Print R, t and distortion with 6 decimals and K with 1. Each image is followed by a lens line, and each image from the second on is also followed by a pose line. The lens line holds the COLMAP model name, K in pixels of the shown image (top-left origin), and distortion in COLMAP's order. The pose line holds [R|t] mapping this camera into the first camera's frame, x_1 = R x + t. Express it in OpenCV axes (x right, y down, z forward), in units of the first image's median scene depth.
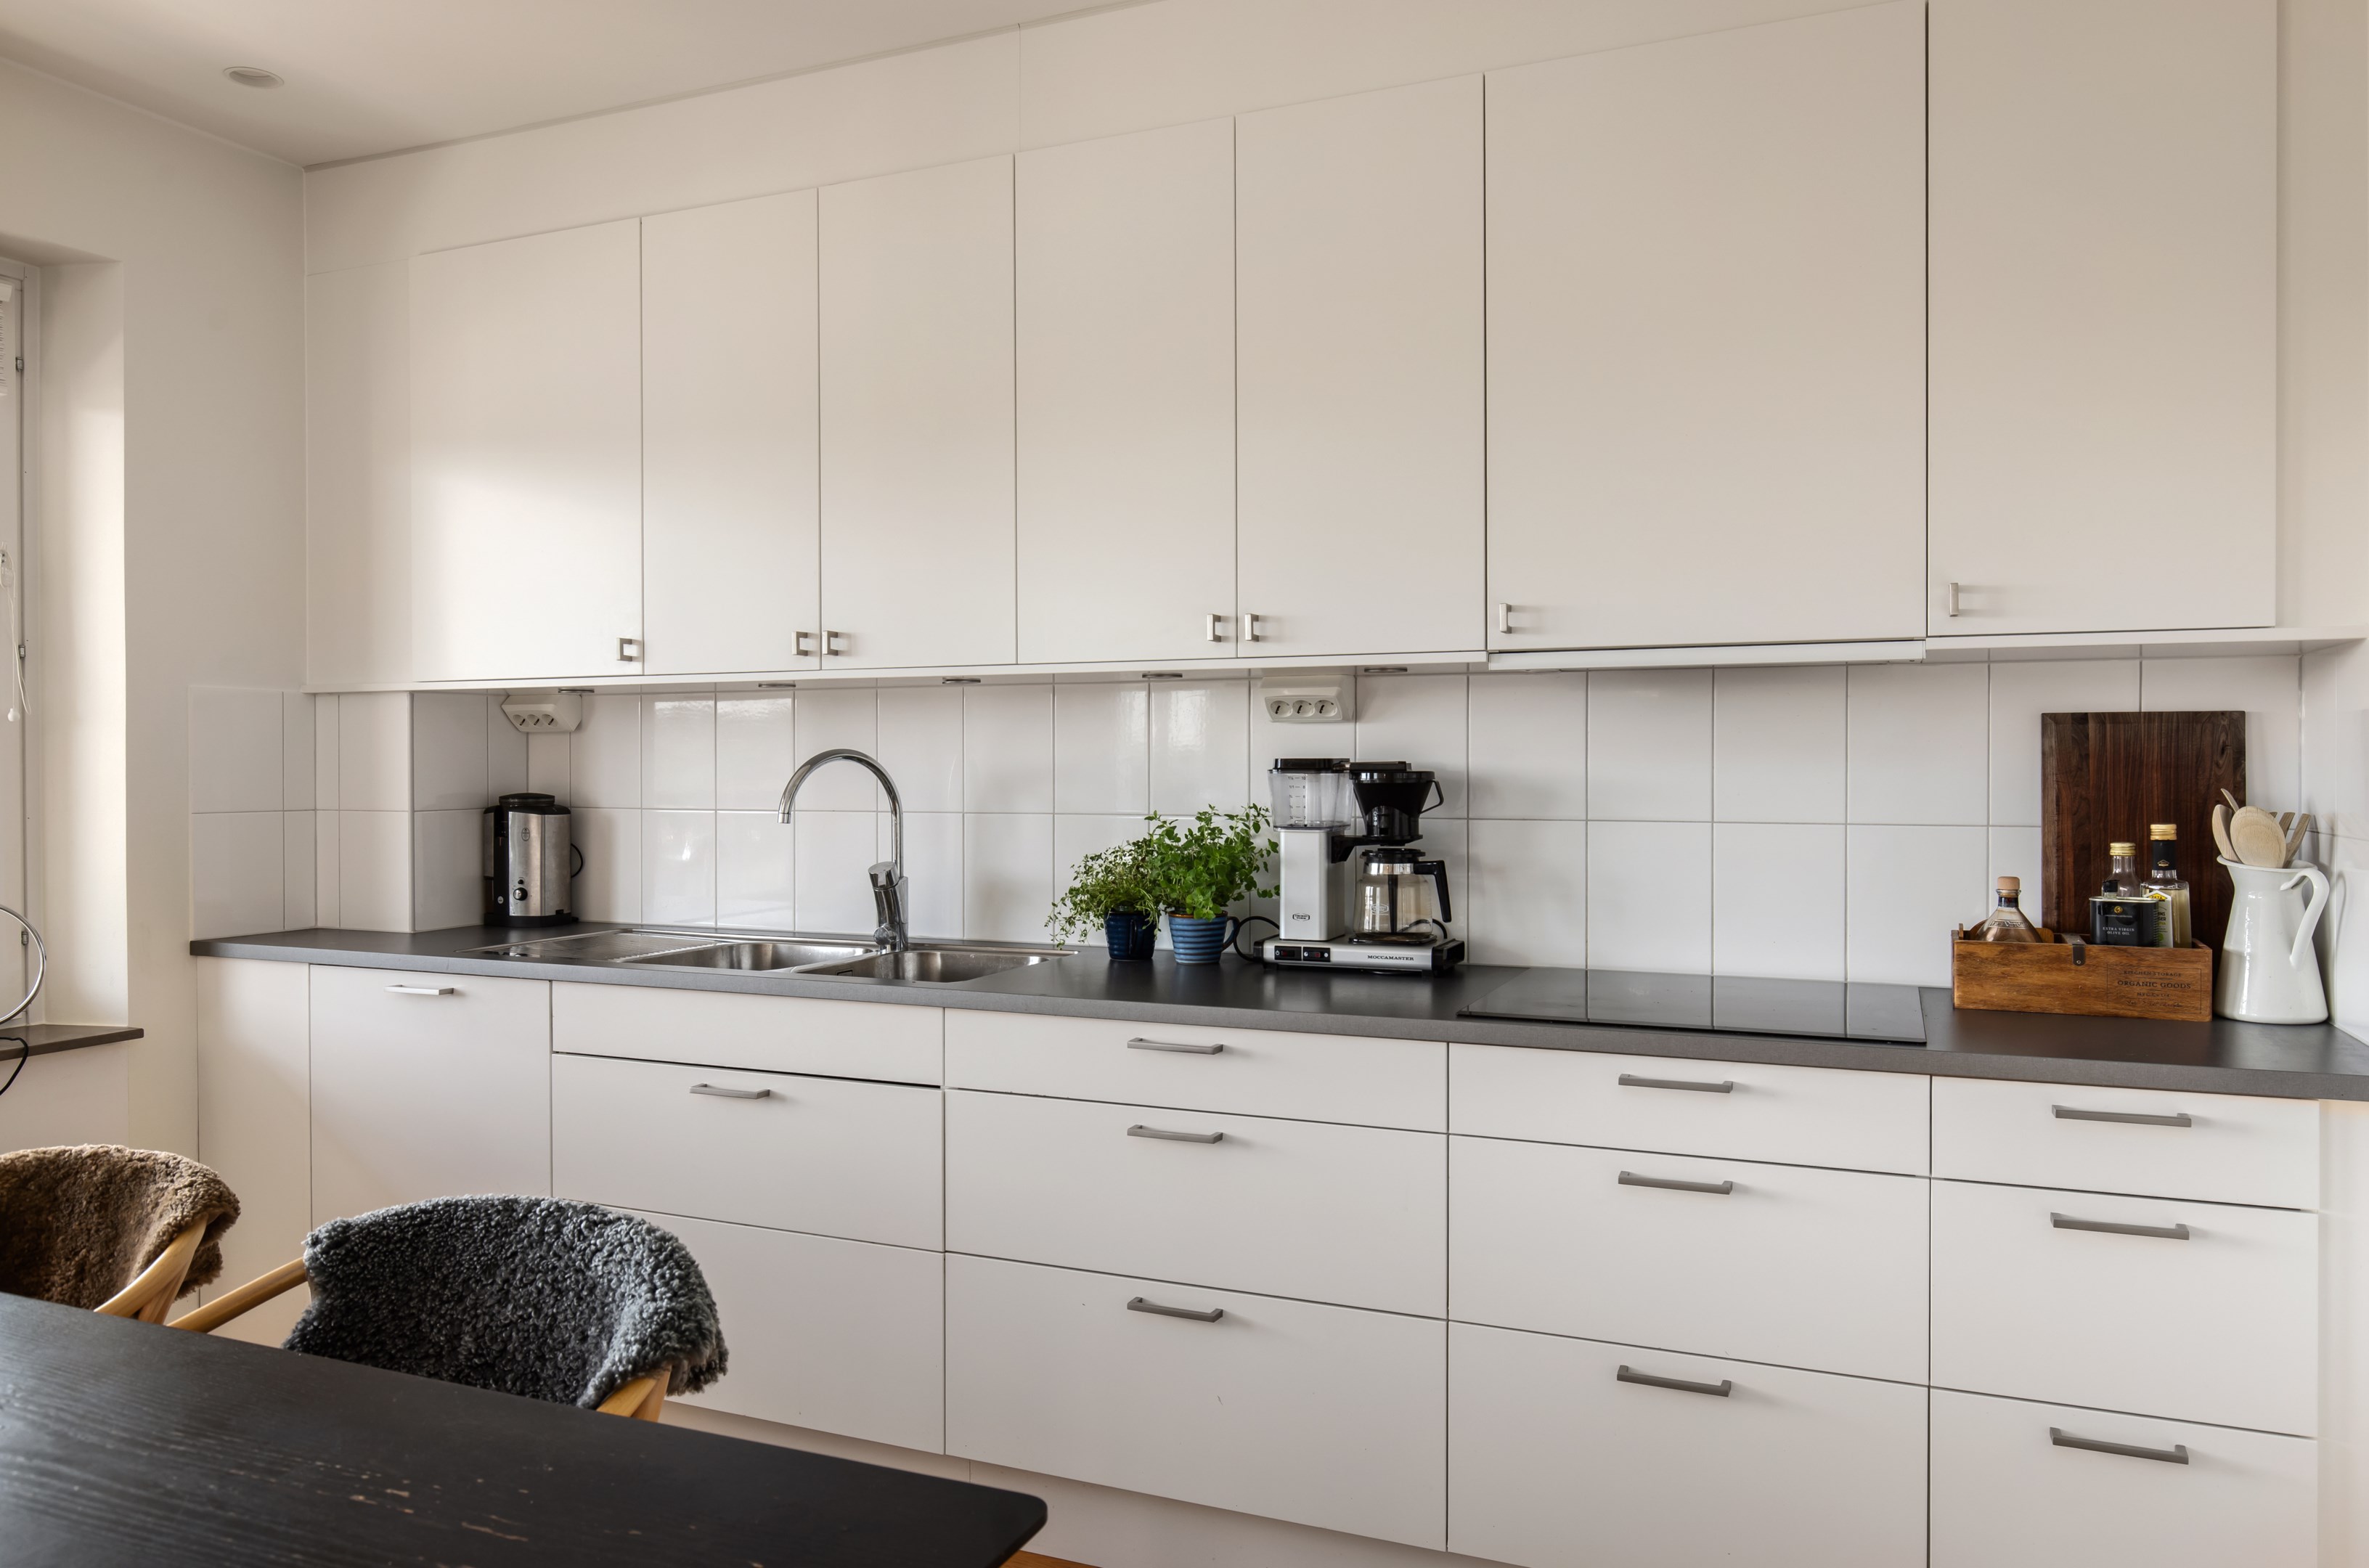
lens RADIAL K [[1611.2, 0, 1189.3], [0, 1611.2, 772.1], [0, 0, 1]] dist [-0.002267, 0.001542]
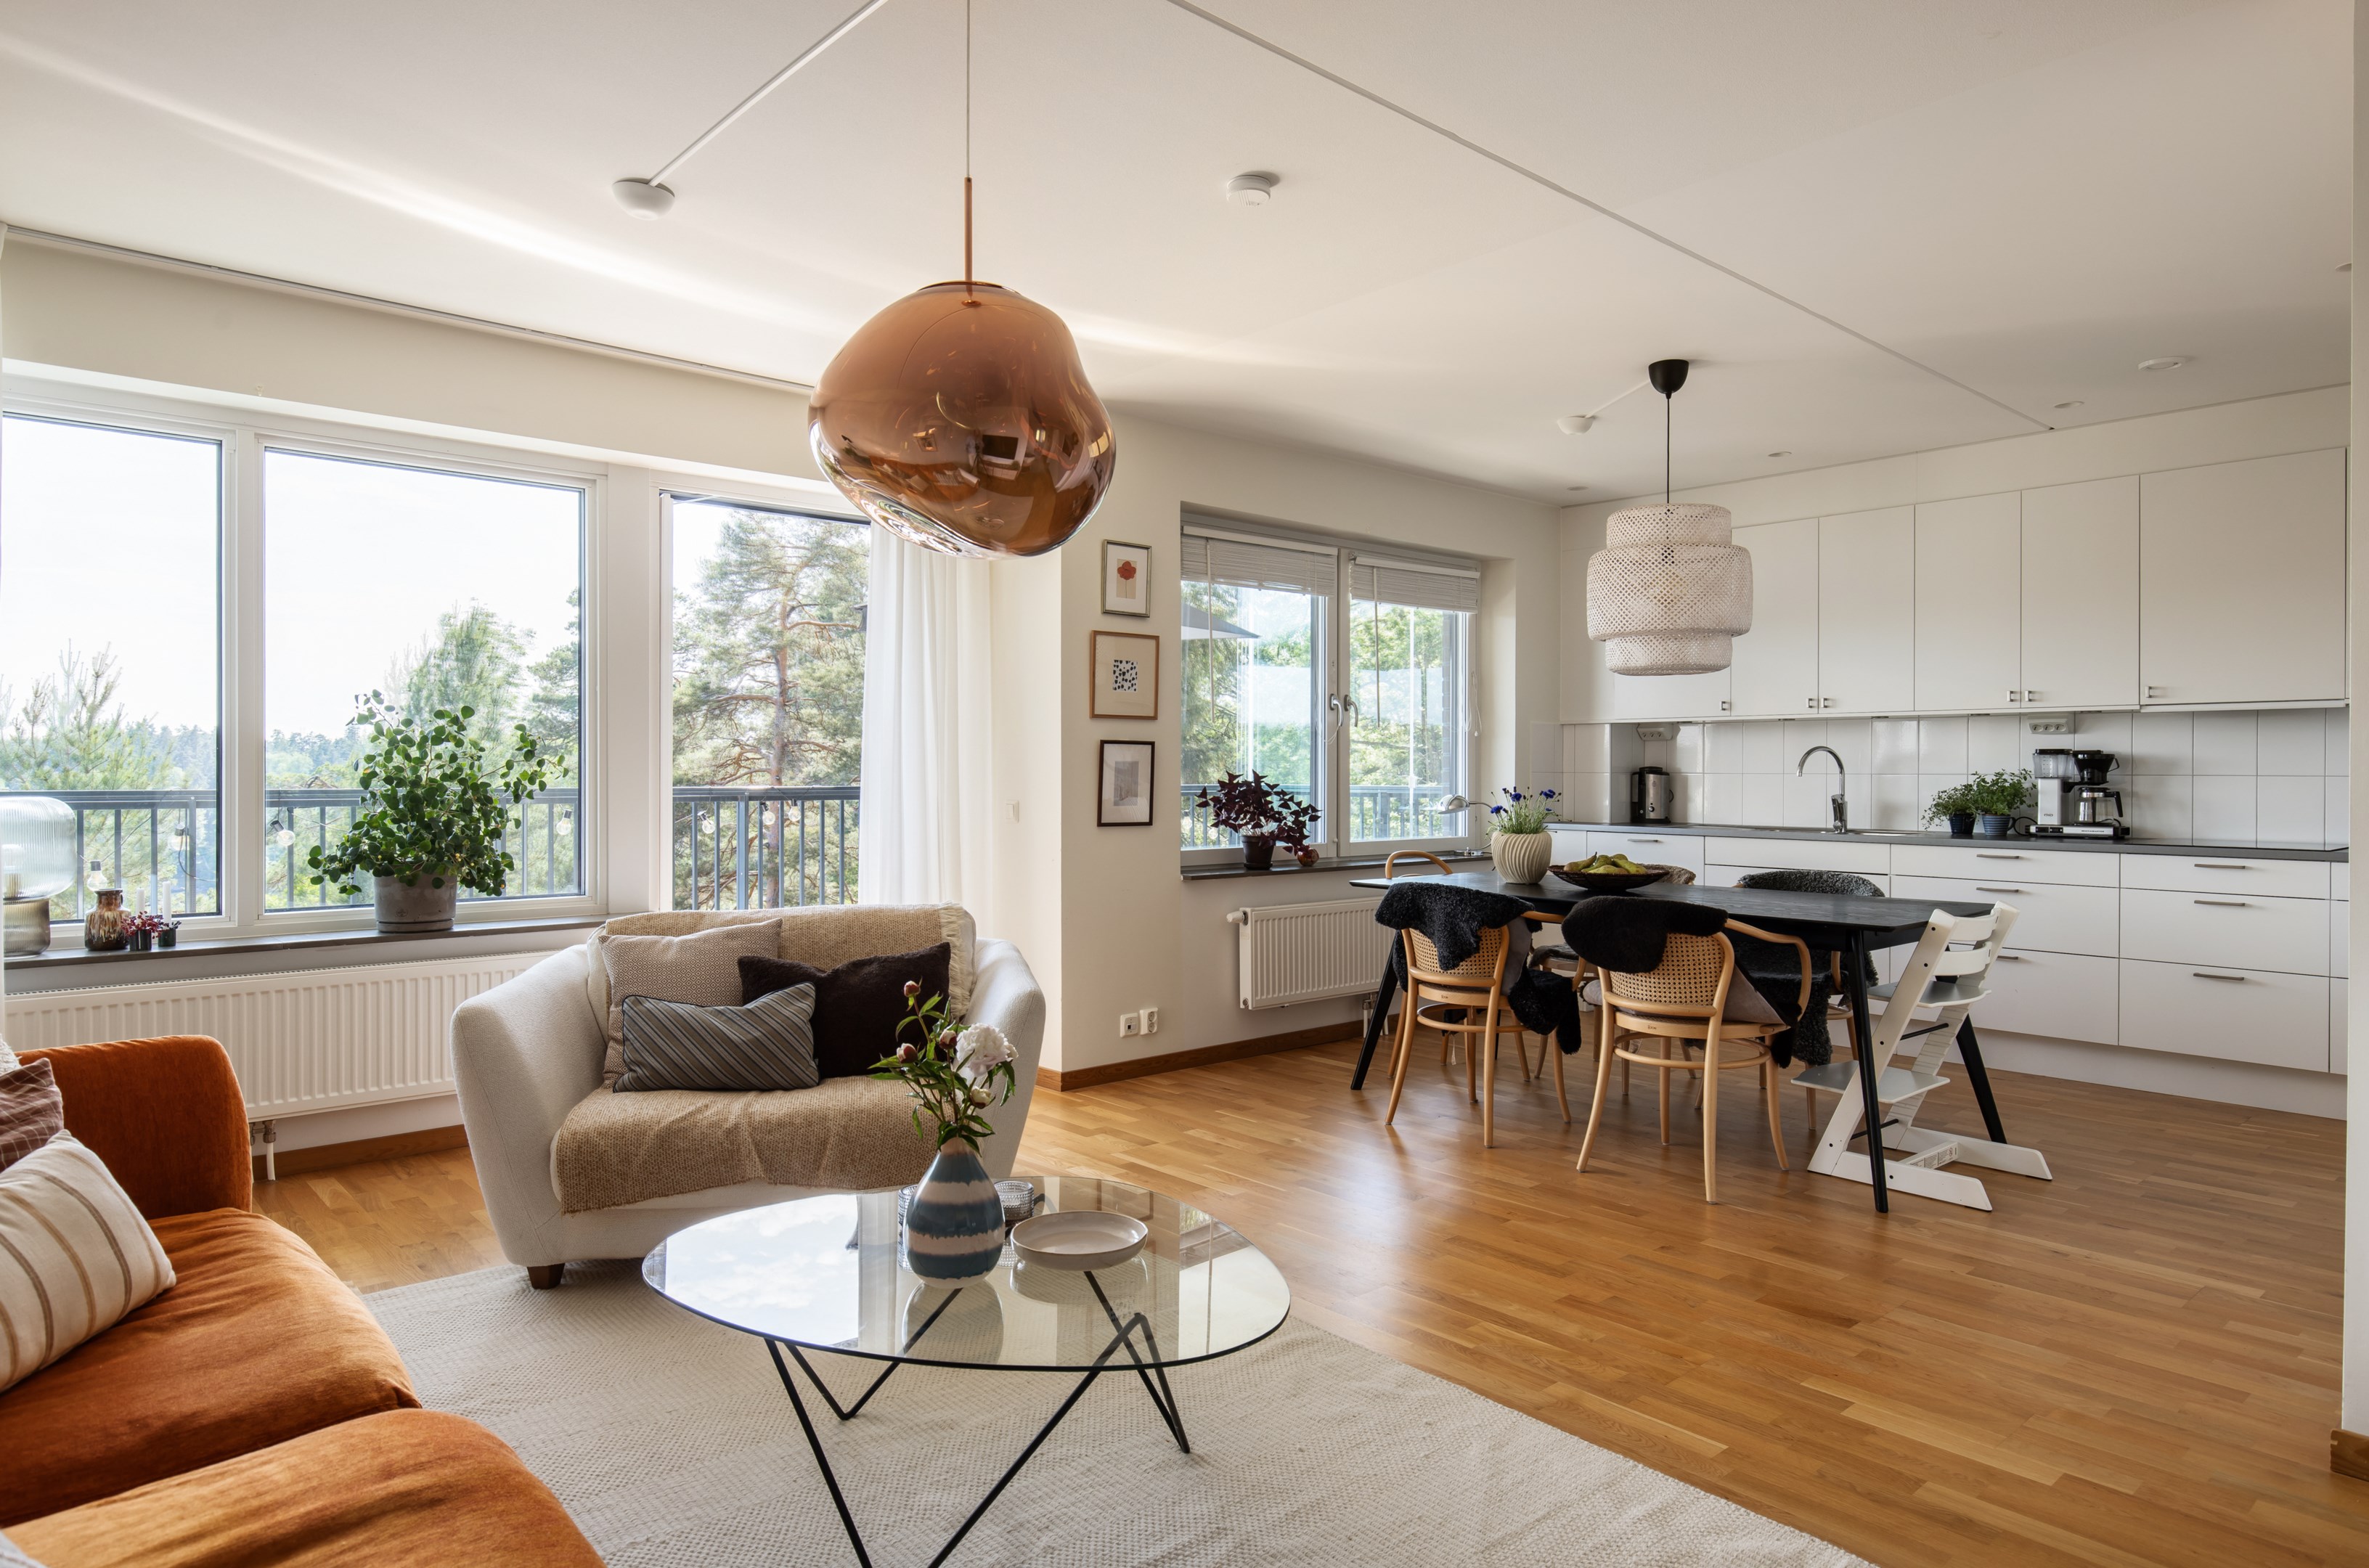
lens RADIAL K [[1401.5, 0, 1186.7], [0, 1401.5, 774.3], [0, 0, 1]] dist [0.005162, 0.000025]
pose [[0.905093, 0.006913, -0.425158, -0.197452], [-0.008688, 0.999960, -0.002236, 0.044040], [0.425126, 0.005717, 0.905116, -1.397438]]
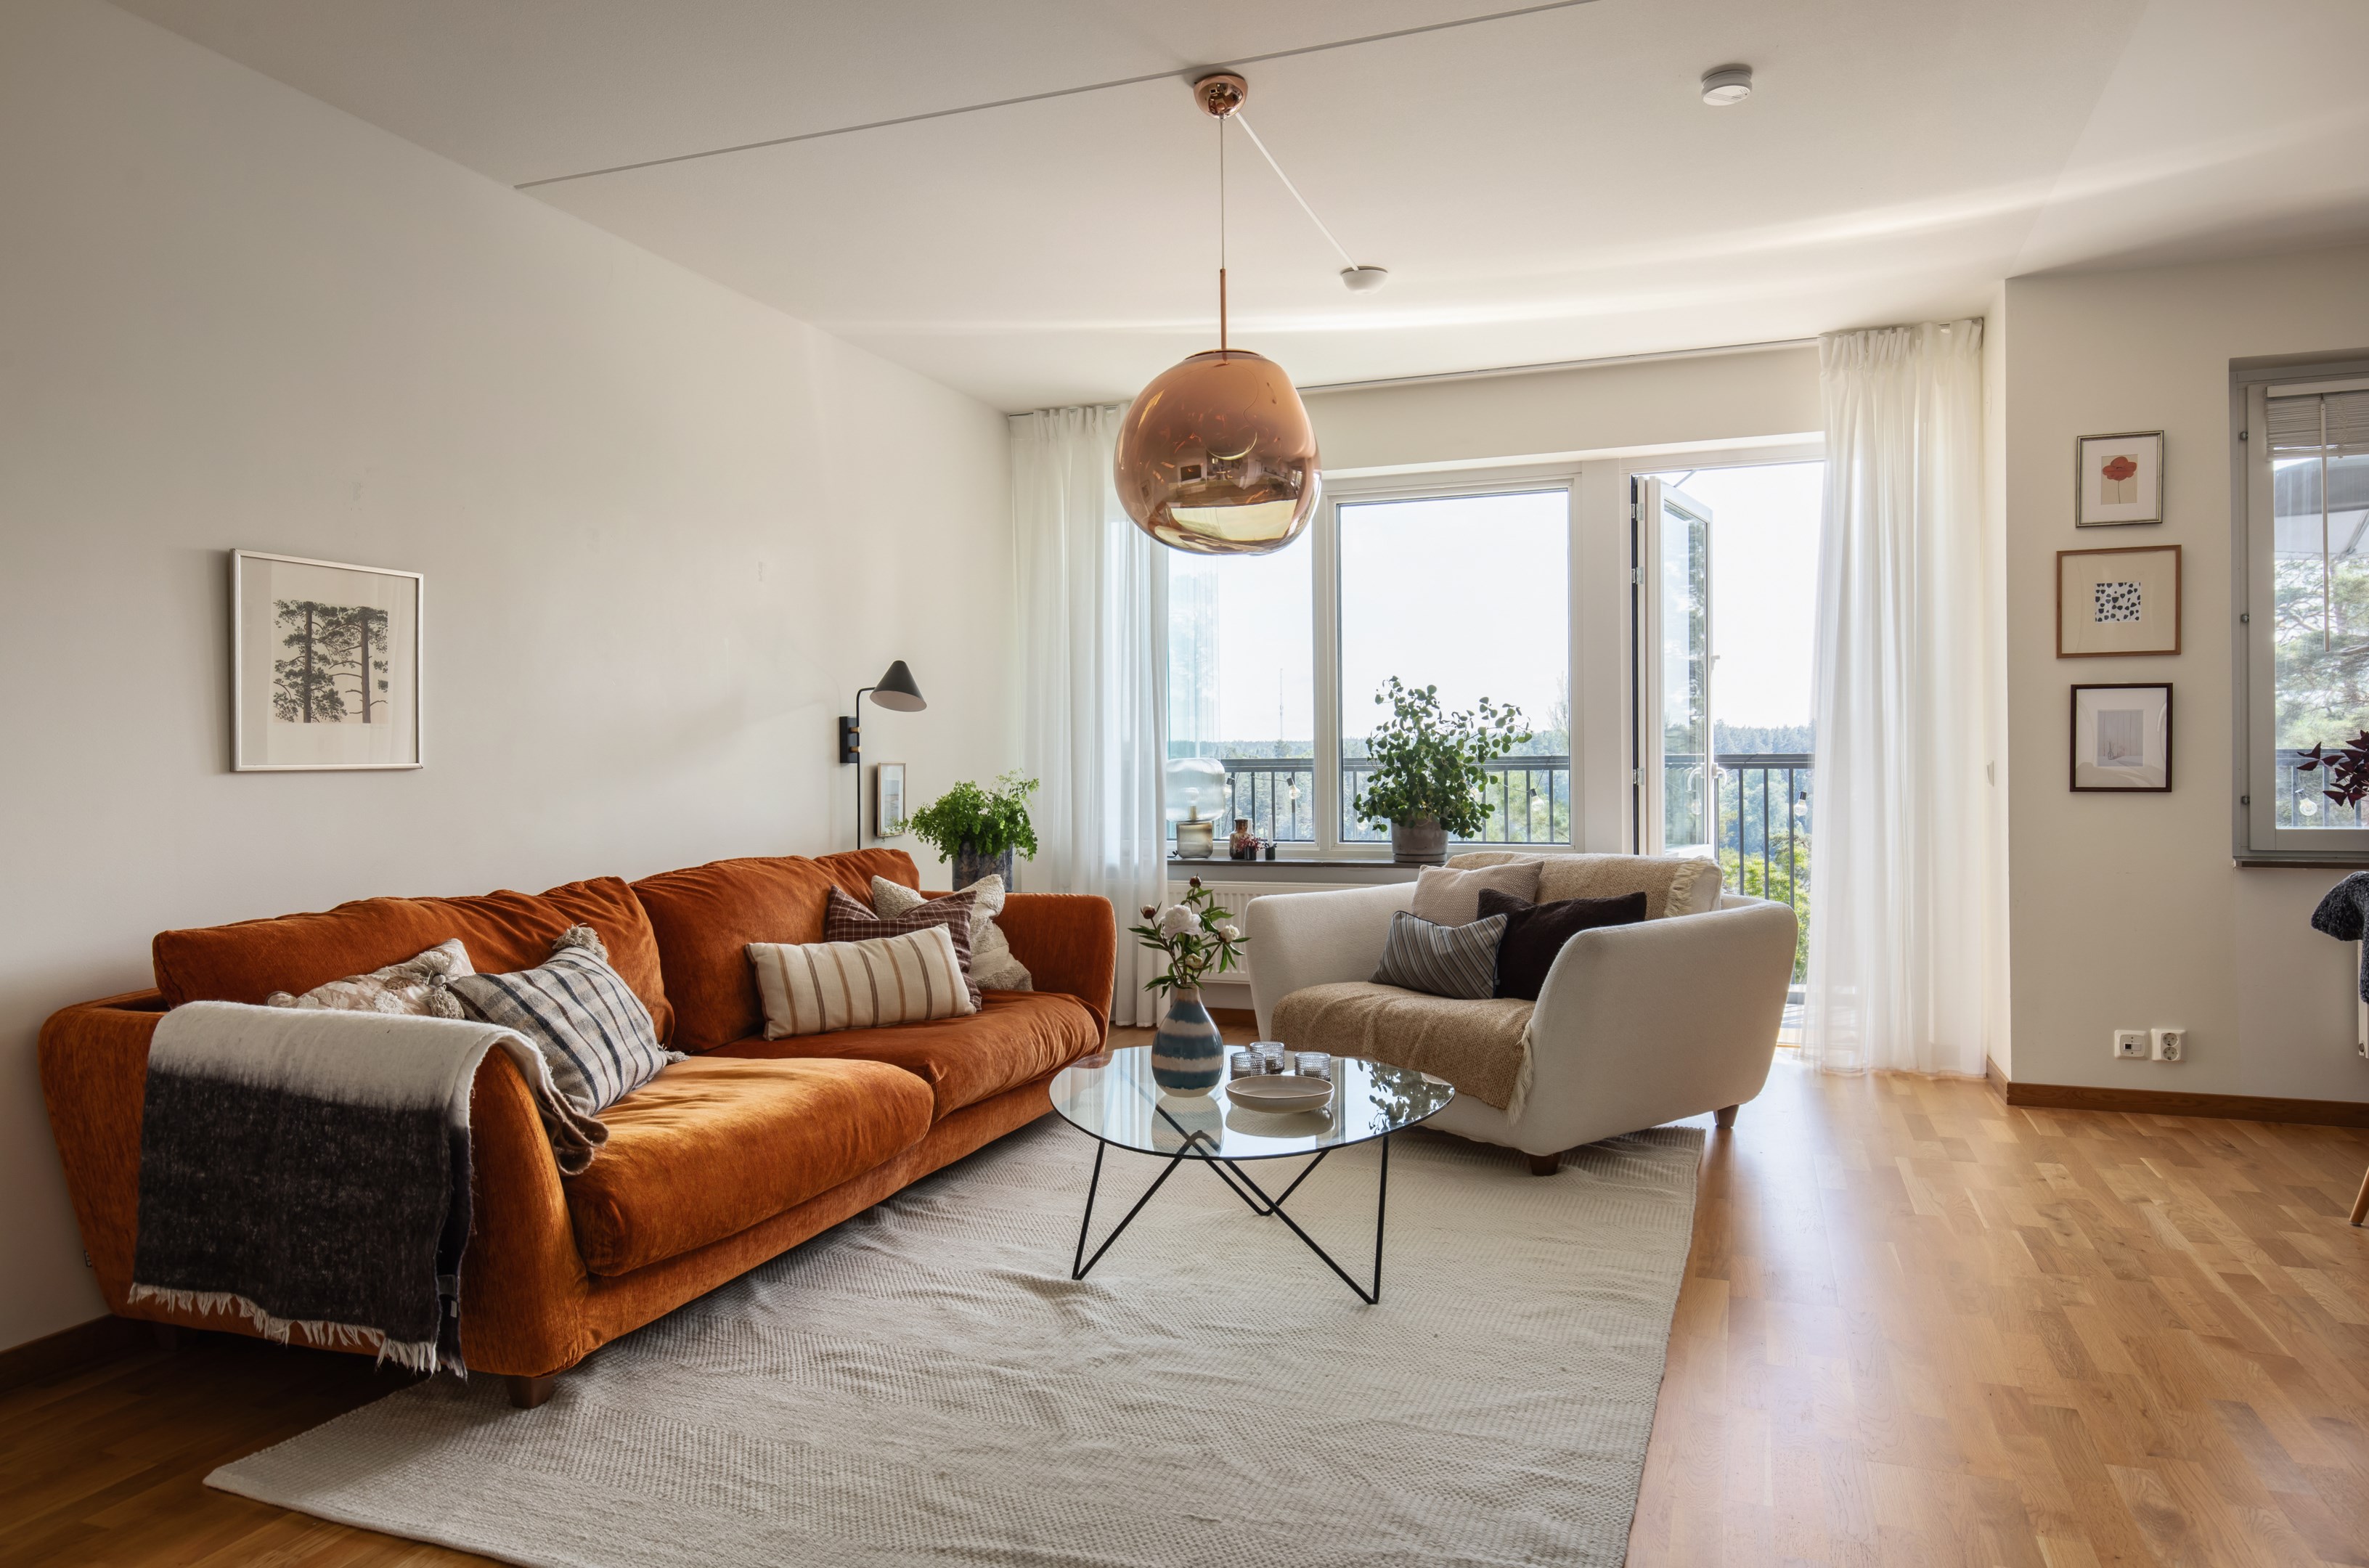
lens RADIAL K [[1530.3, 0, 1179.0], [0, 1530.3, 771.6], [0, 0, 1]] dist [0.006533, 0.000730]
pose [[0.050760, 0.011903, -0.998640, 0.509644], [0.002973, 0.999923, 0.012069, 0.065940], [0.998706, -0.003581, 0.050720, -0.809160]]
